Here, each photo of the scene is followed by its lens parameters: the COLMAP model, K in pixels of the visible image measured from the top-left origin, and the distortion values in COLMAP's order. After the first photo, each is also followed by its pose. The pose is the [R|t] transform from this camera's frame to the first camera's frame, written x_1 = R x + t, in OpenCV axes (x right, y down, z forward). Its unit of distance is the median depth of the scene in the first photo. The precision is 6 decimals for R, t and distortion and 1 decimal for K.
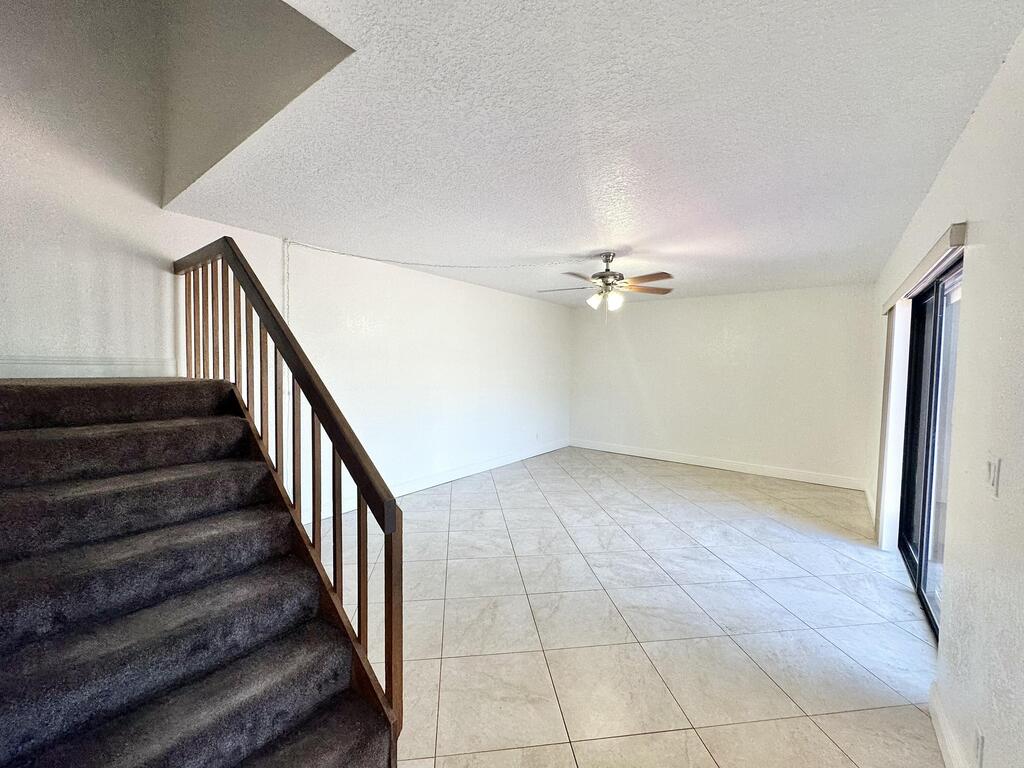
lens RADIAL K [[410.8, 0, 514.9], [0, 410.8, 382.1], [0, 0, 1]] dist [-0.002976, -0.000053]
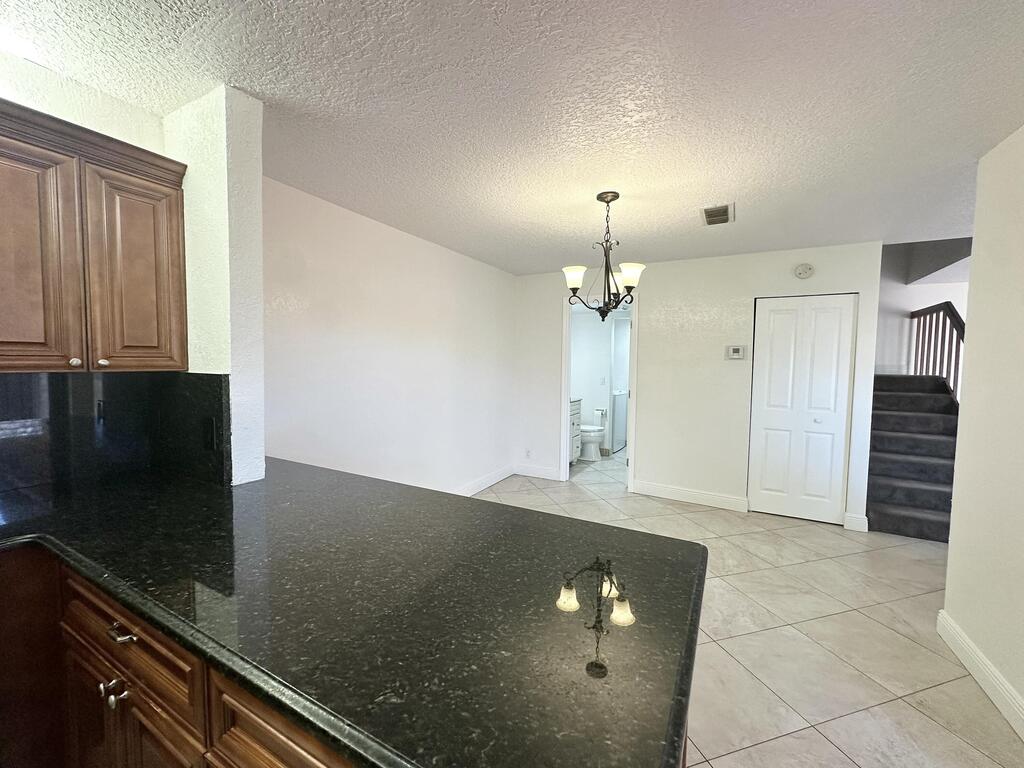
lens RADIAL K [[410.8, 0, 514.9], [0, 410.8, 382.1], [0, 0, 1]] dist [-0.002976, -0.000053]
pose [[0.163138, 0.033686, -0.986028, 0.925761], [-0.054039, 0.998222, 0.025161, 0.092699], [0.985122, 0.049179, 0.164668, -1.374416]]
